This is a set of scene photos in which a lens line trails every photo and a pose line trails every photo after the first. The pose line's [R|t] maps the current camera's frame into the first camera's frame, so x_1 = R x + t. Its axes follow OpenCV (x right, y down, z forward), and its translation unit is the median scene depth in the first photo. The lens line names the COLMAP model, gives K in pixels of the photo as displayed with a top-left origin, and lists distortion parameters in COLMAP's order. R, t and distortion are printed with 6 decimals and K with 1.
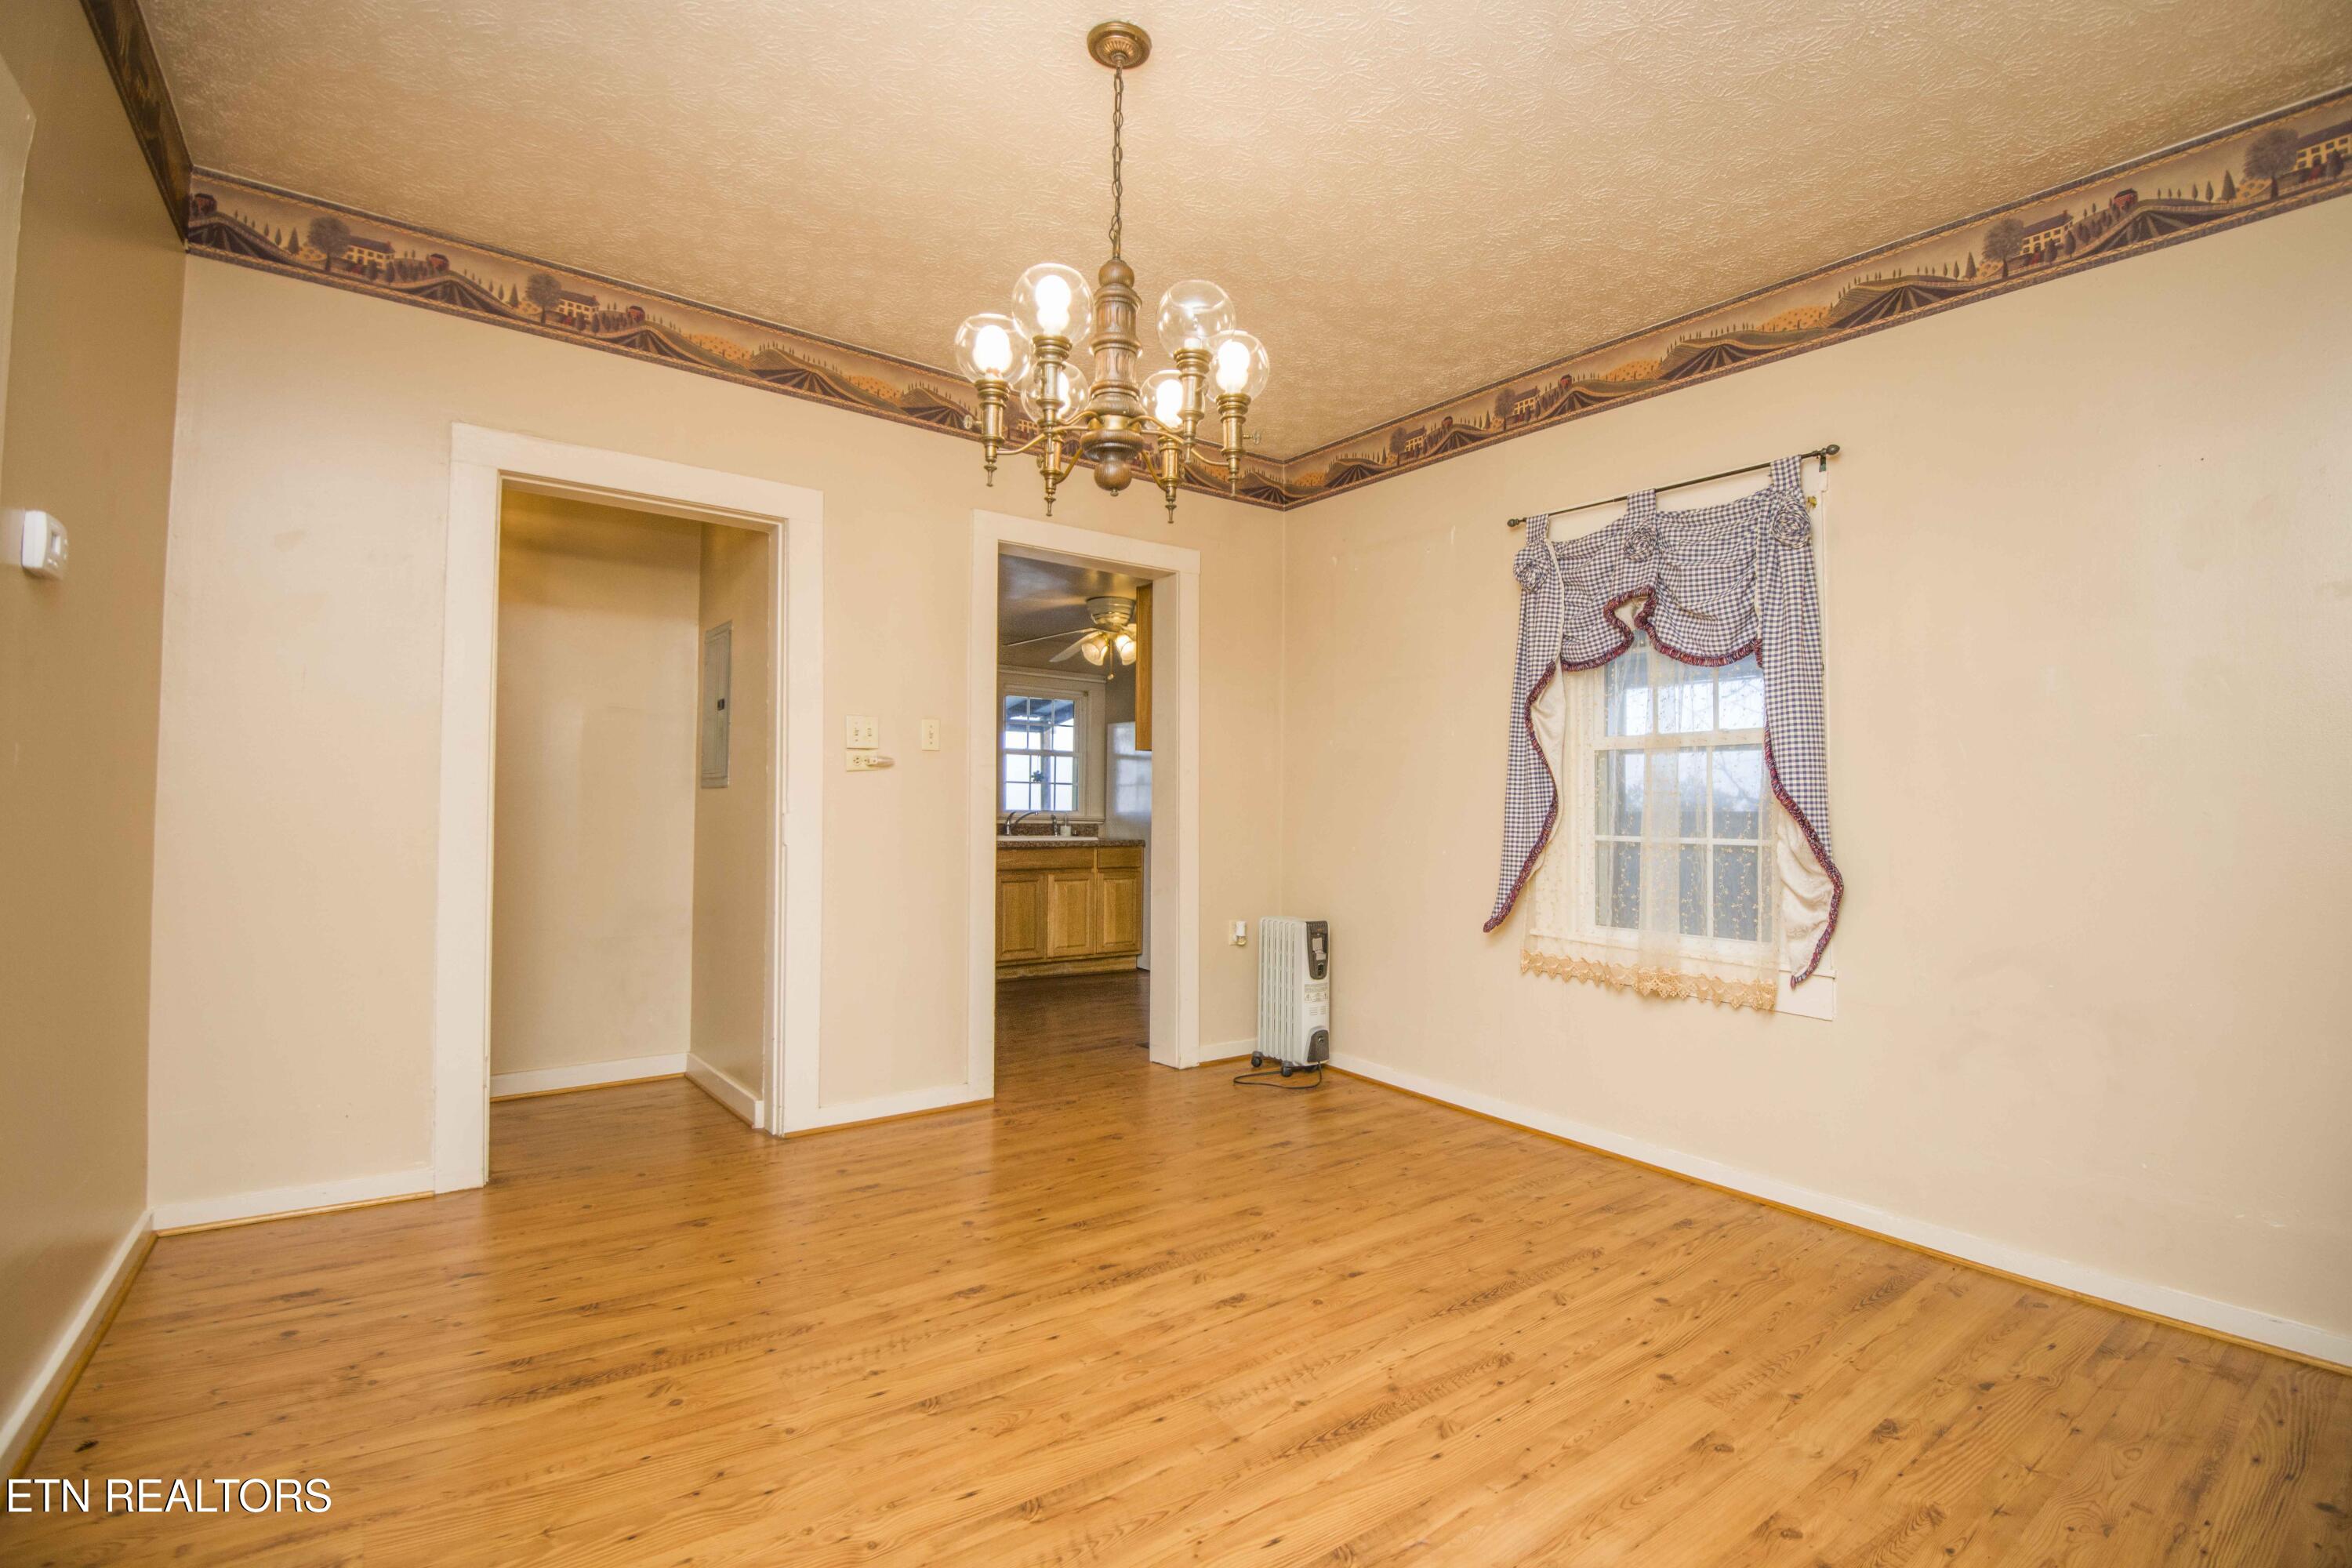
lens RADIAL K [[1078.4, 0, 1191.6], [0, 1078.4, 773.4], [0, 0, 1]] dist [-0.014308, -0.012929]
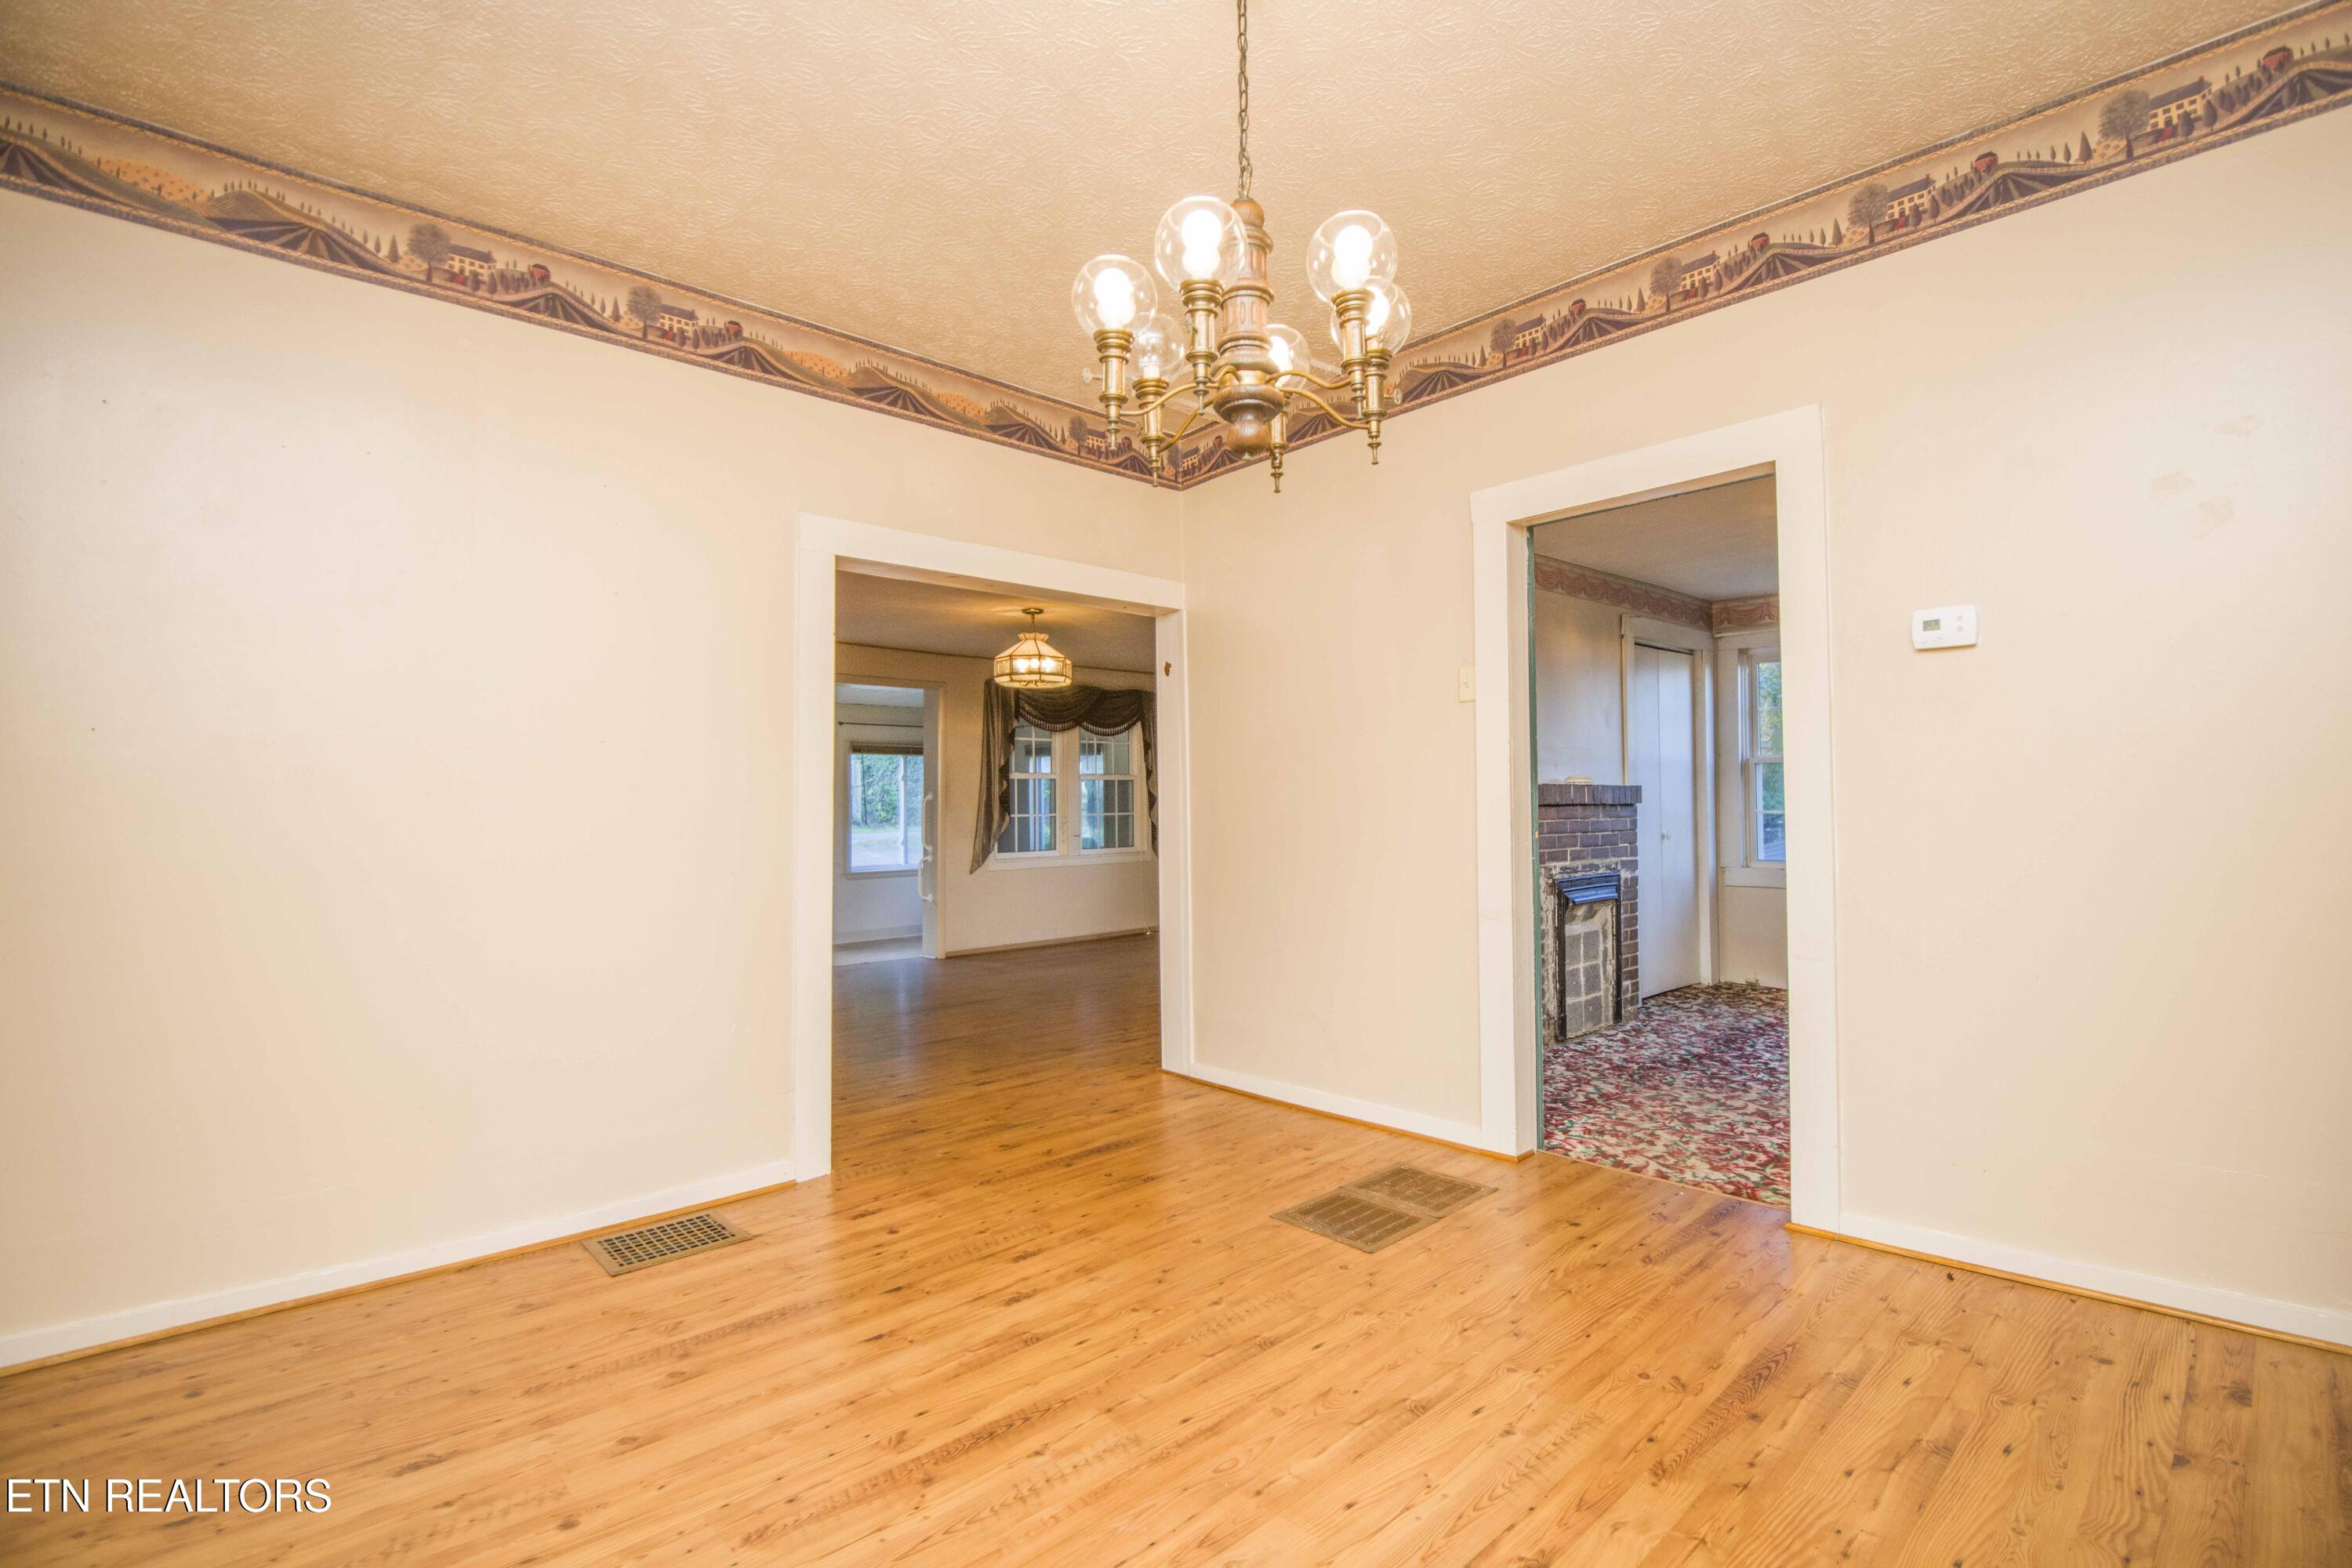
lens RADIAL K [[1078.4, 0, 1208.3], [0, 1078.4, 766.8], [0, 0, 1]] dist [-0.014308, -0.012929]
pose [[-0.991373, -0.006158, -0.130926, 0.064053], [0.002052, 0.998044, -0.062480, 0.042303], [0.131055, -0.062210, -0.989421, 1.552362]]
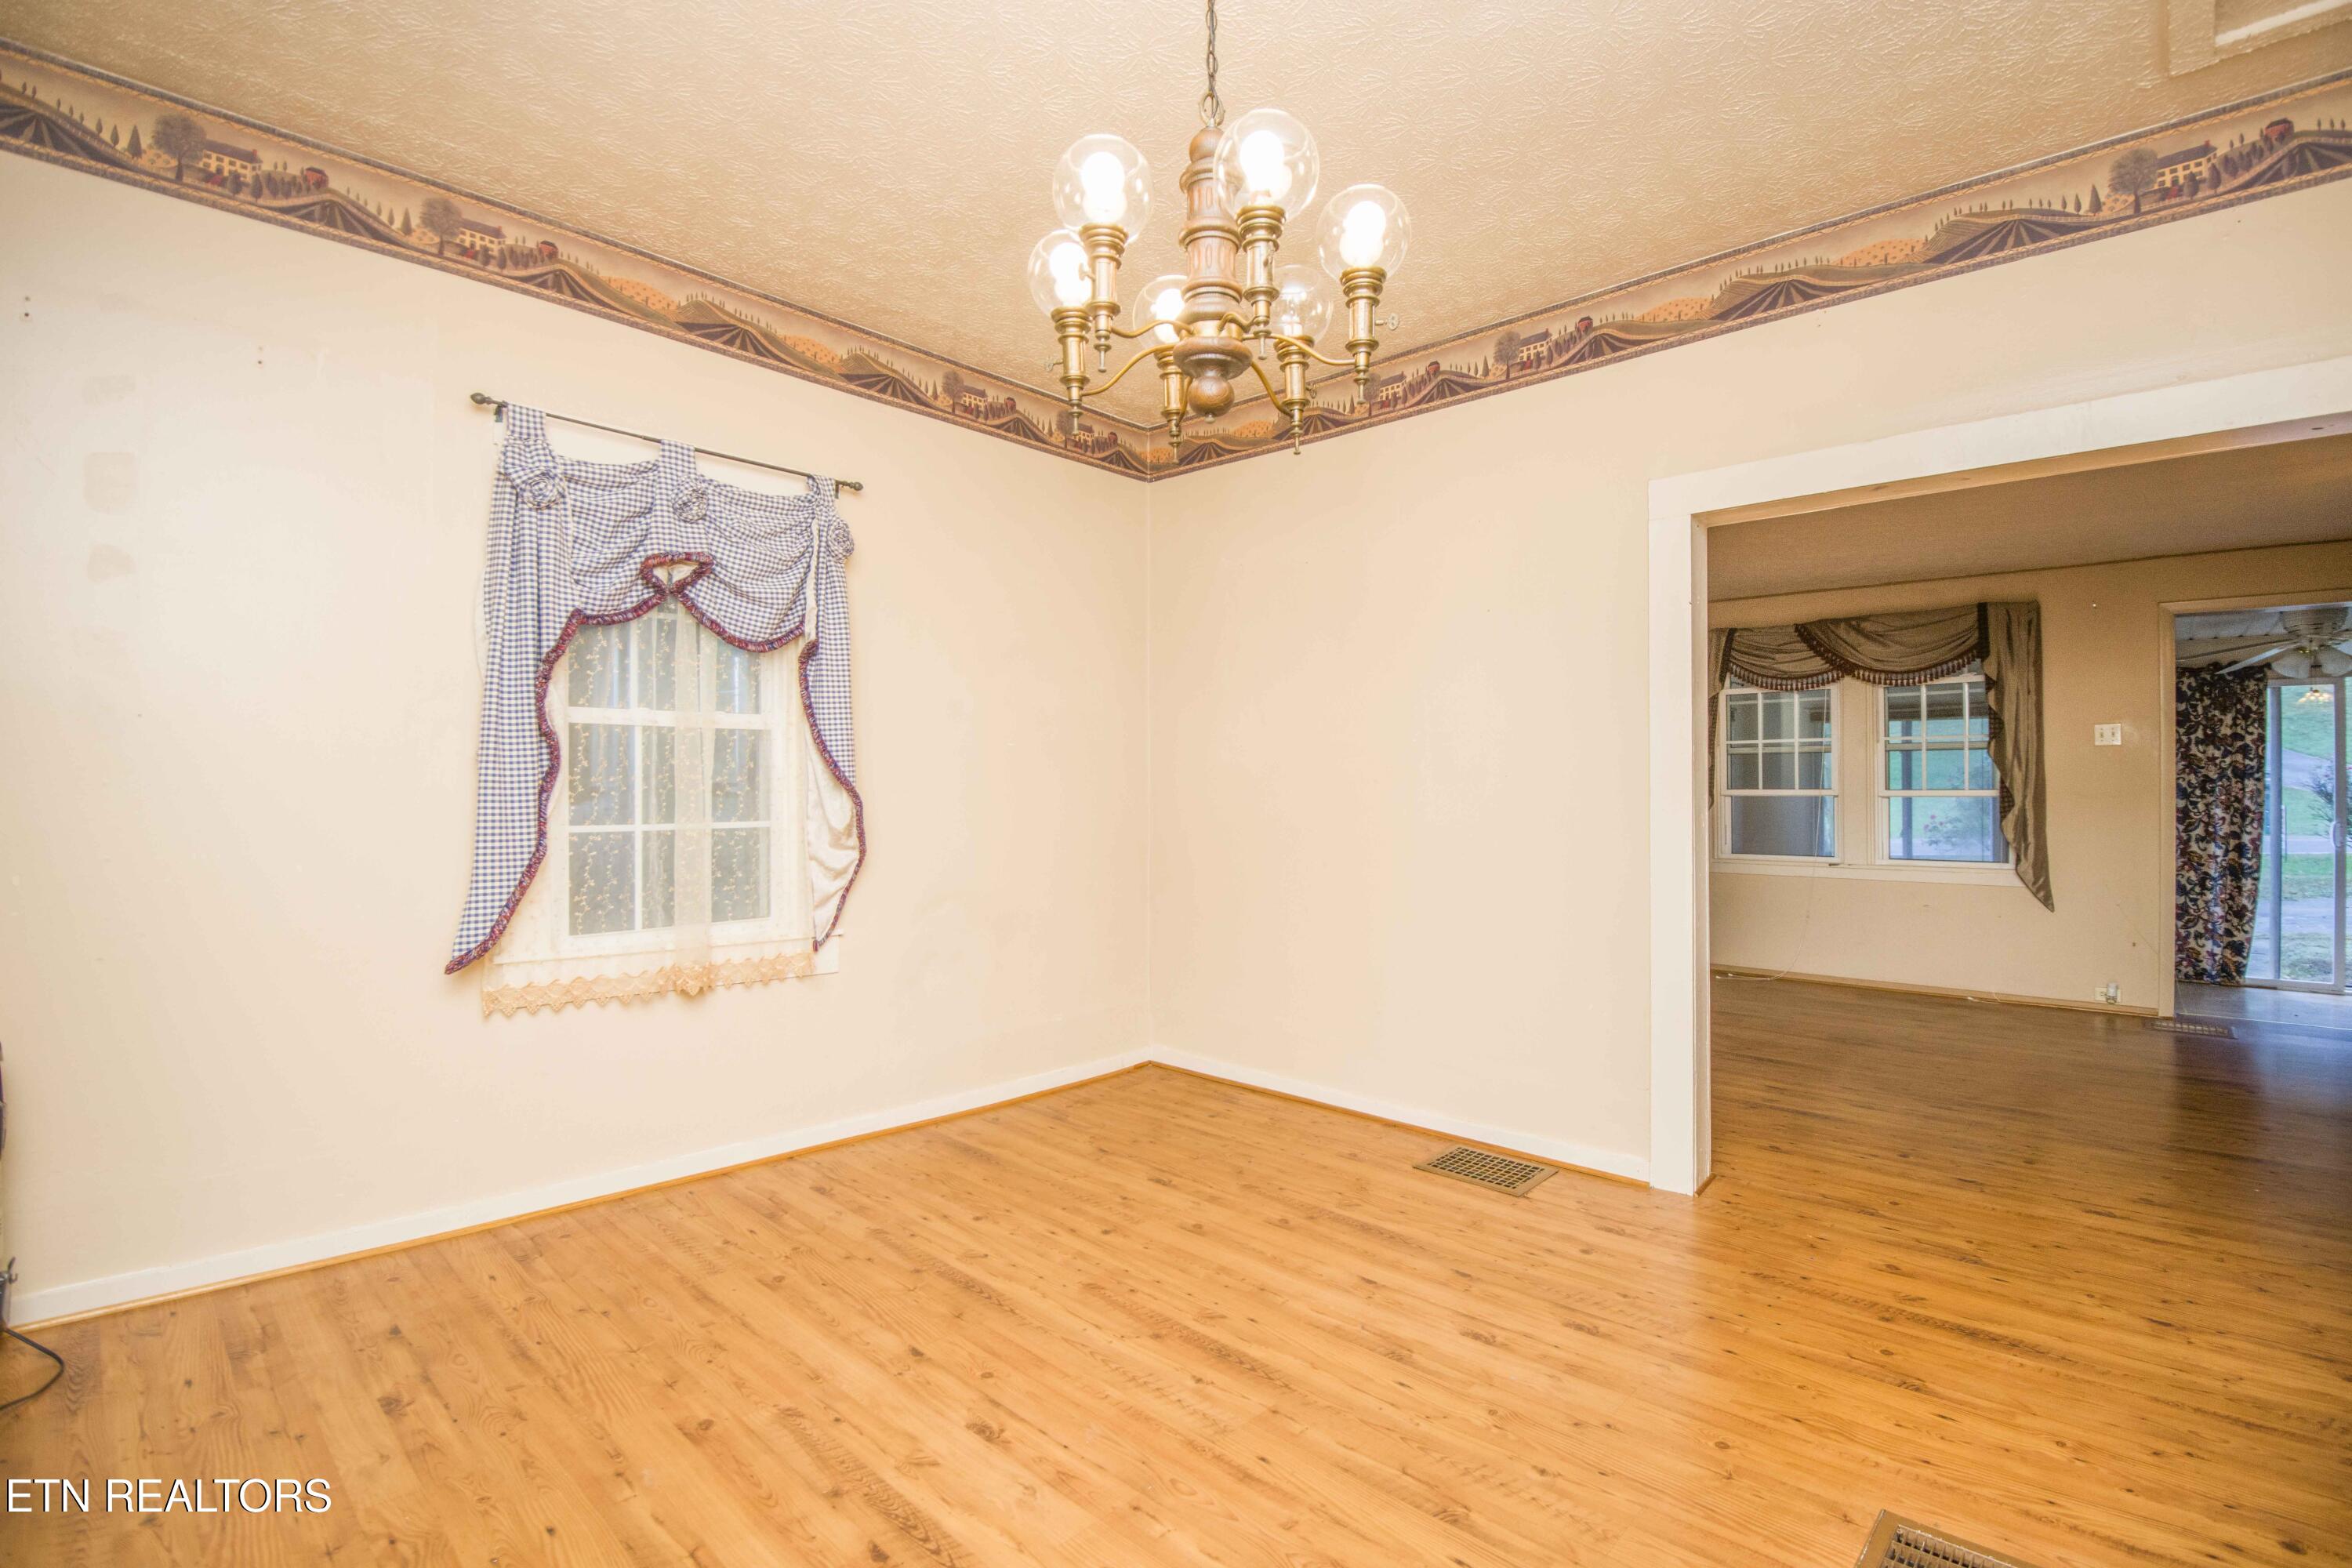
lens RADIAL K [[1078.4, 0, 1191.2], [0, 1078.4, 776.3], [0, 0, 1]] dist [-0.014308, -0.012929]
pose [[-0.178812, -0.001869, 0.983881, -0.714832], [-0.032155, 0.999475, -0.003946, 0.010151], [-0.983358, -0.032343, -0.178778, 0.952645]]
